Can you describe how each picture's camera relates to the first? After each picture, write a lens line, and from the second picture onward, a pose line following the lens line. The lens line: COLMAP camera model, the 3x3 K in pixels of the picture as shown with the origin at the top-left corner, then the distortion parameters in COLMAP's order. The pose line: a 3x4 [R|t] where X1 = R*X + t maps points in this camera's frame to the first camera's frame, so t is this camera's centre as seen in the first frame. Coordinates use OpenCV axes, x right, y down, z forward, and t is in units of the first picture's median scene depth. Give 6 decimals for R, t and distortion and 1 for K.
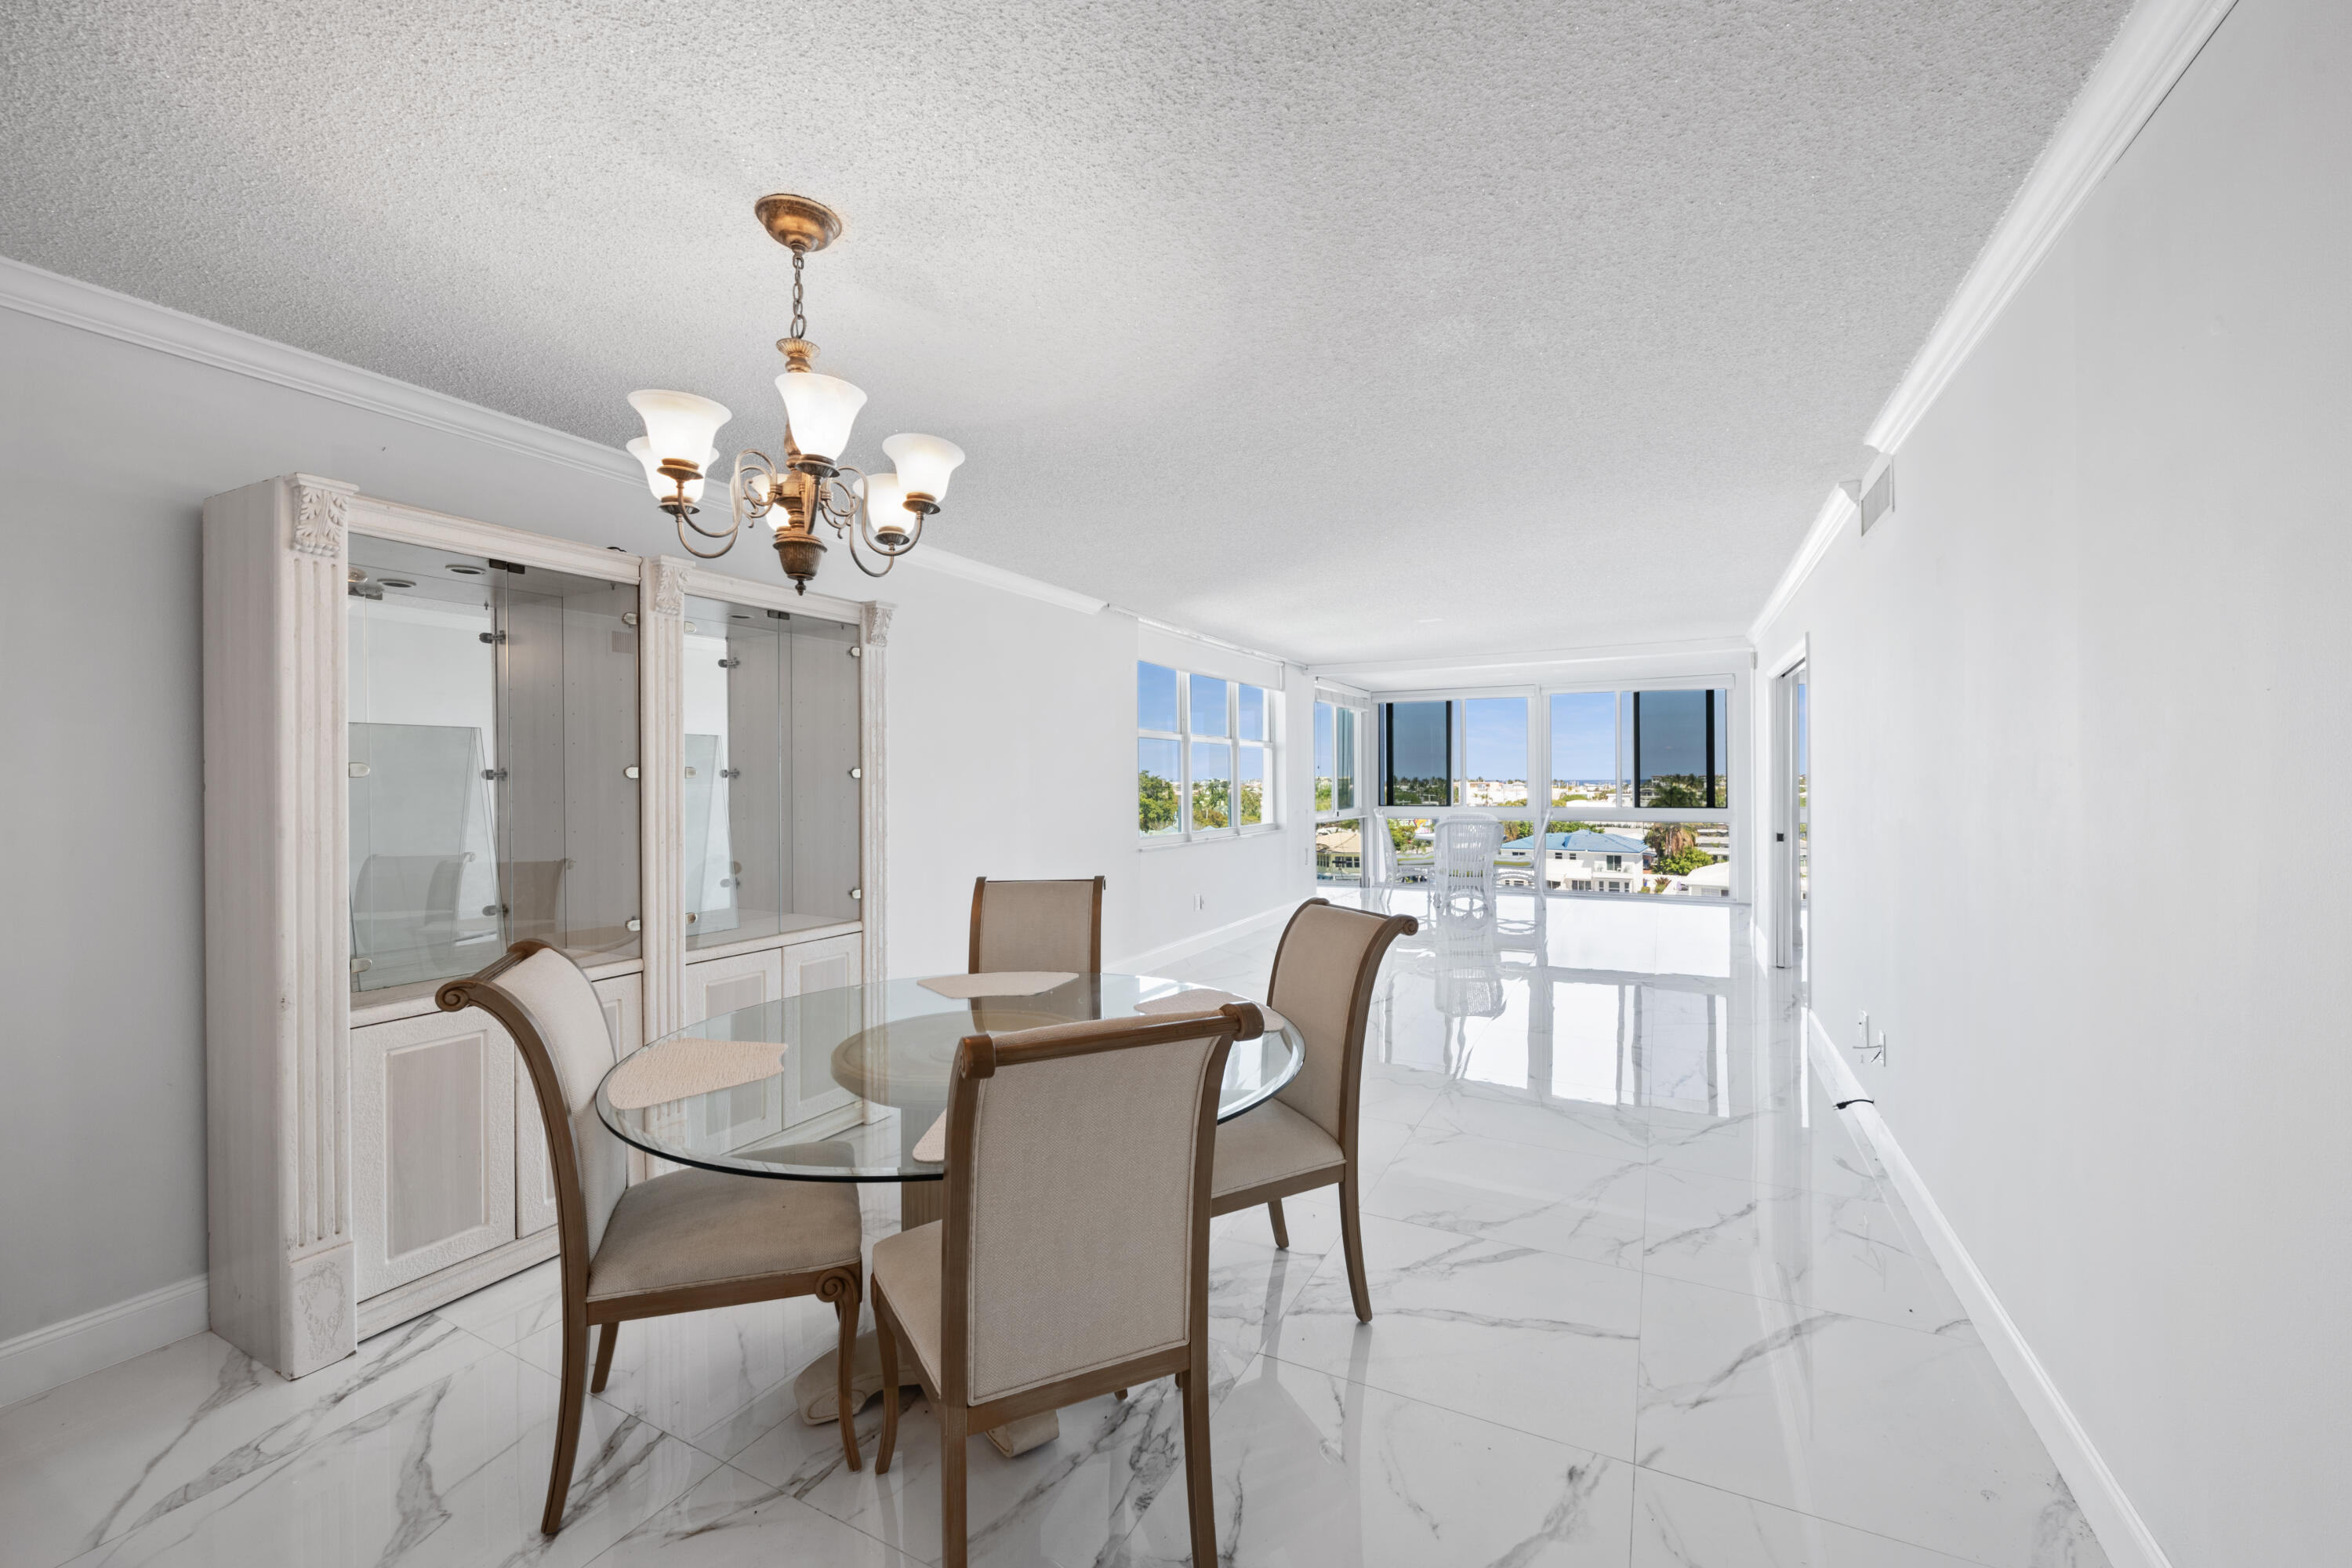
lens RADIAL K [[930.5, 0, 1182.6], [0, 930.5, 784.3], [0, 0, 1]] dist [0.001752, -0.003526]
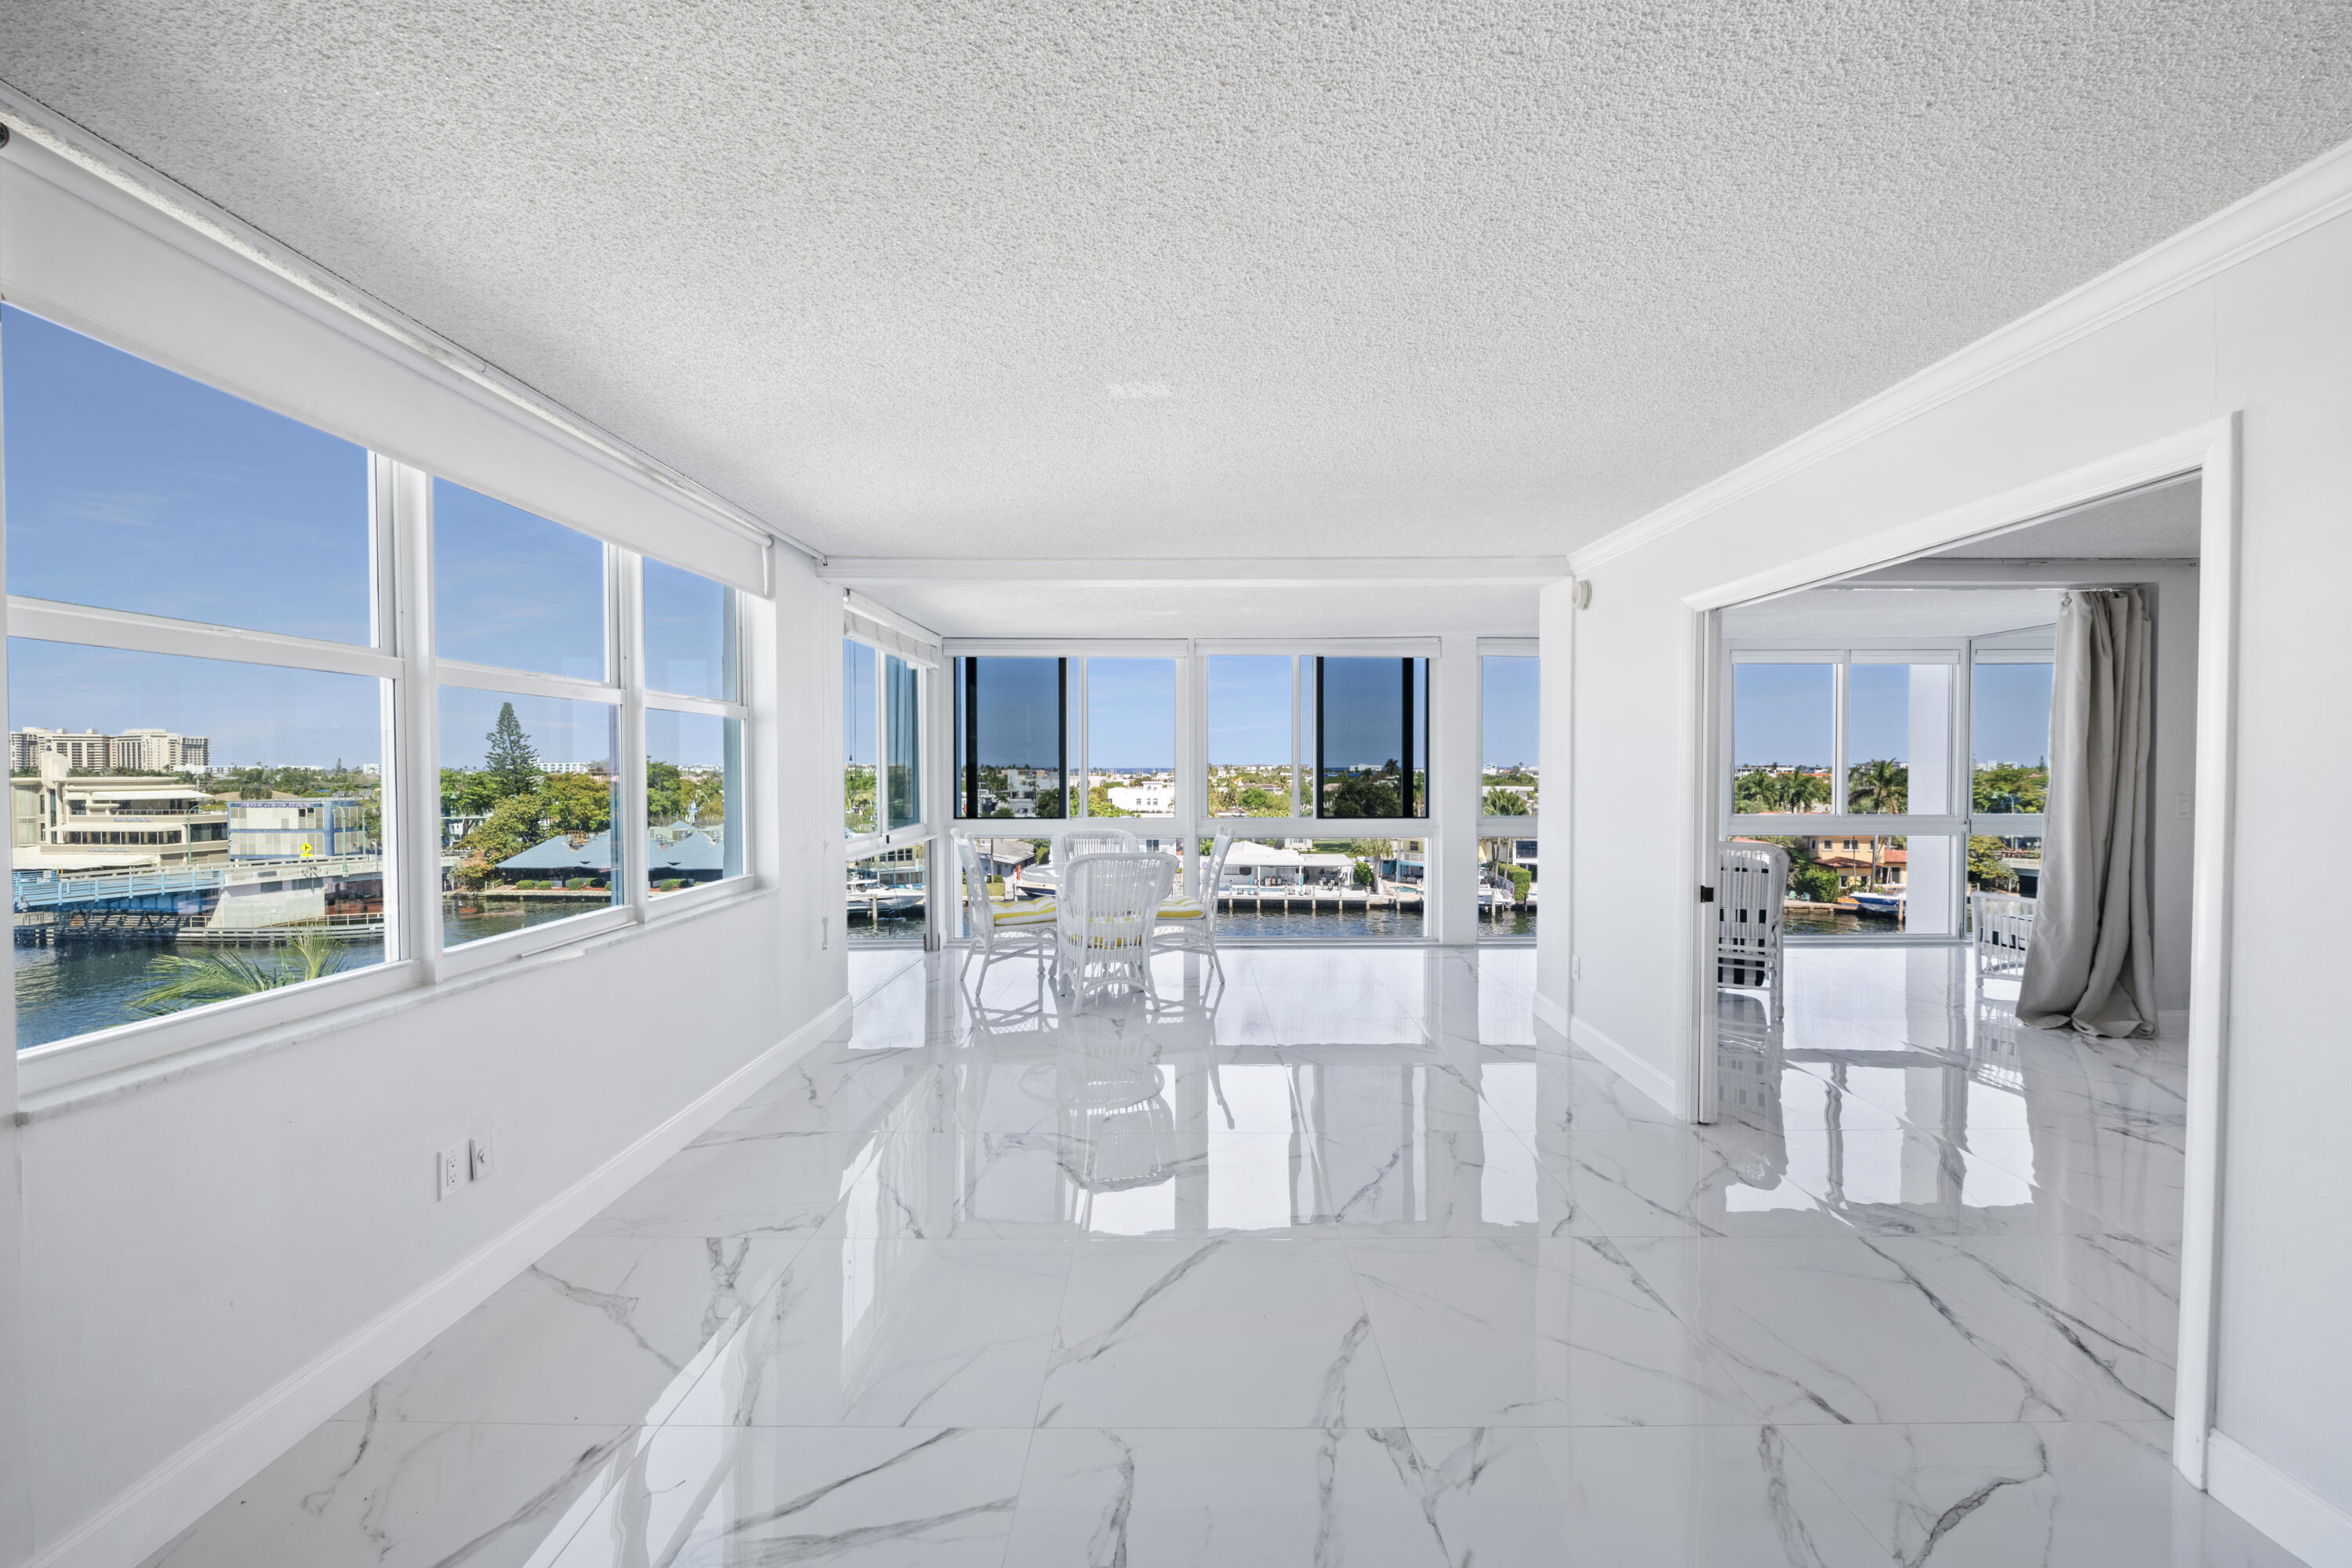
lens RADIAL K [[930.5, 0, 1191.7], [0, 930.5, 779.8], [0, 0, 1]] dist [0.001752, -0.003526]
pose [[0.884581, -0.001315, 0.466385, 0.054957], [-0.002730, 0.999964, 0.007996, -0.008005], [-0.466378, -0.008346, 0.884546, 0.342031]]
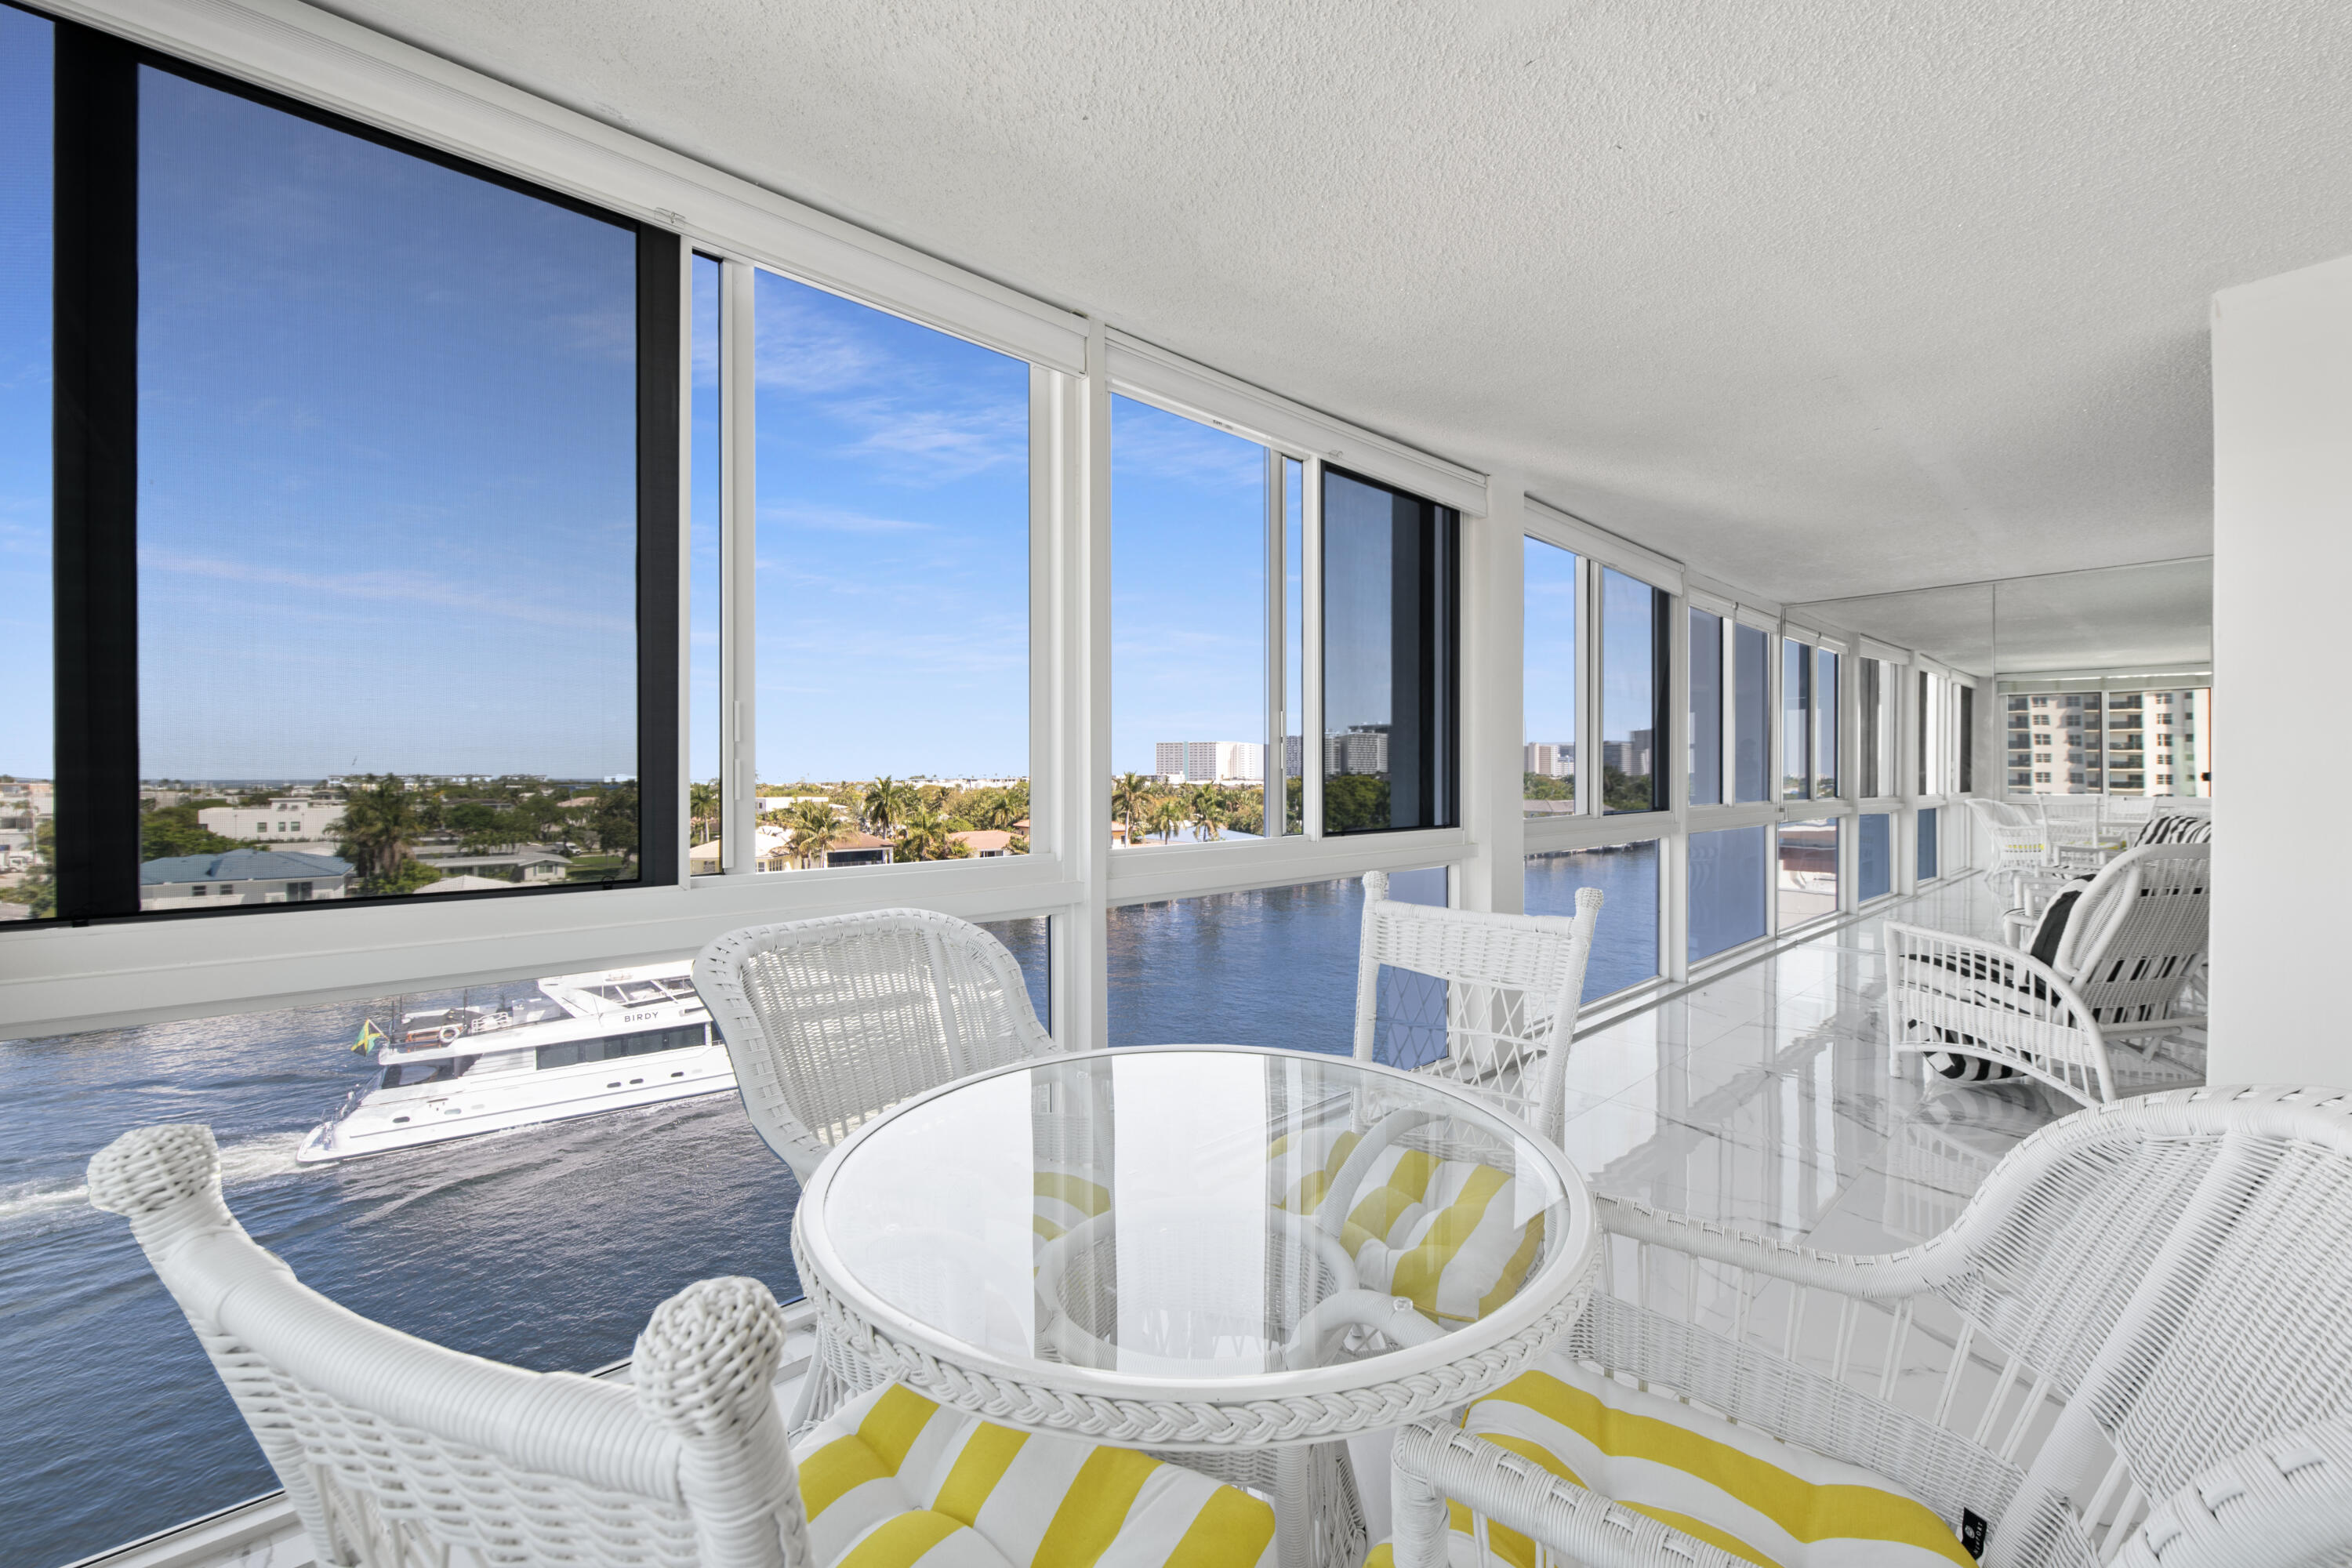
lens RADIAL K [[930.5, 0, 1189.9], [0, 930.5, 783.8], [0, 0, 1]] dist [0.001752, -0.003526]
pose [[0.345471, -0.002099, 0.938427, 0.151162], [0.003139, 0.999994, 0.001081, 0.005888], [-0.938424, 0.002572, 0.345476, 0.775738]]
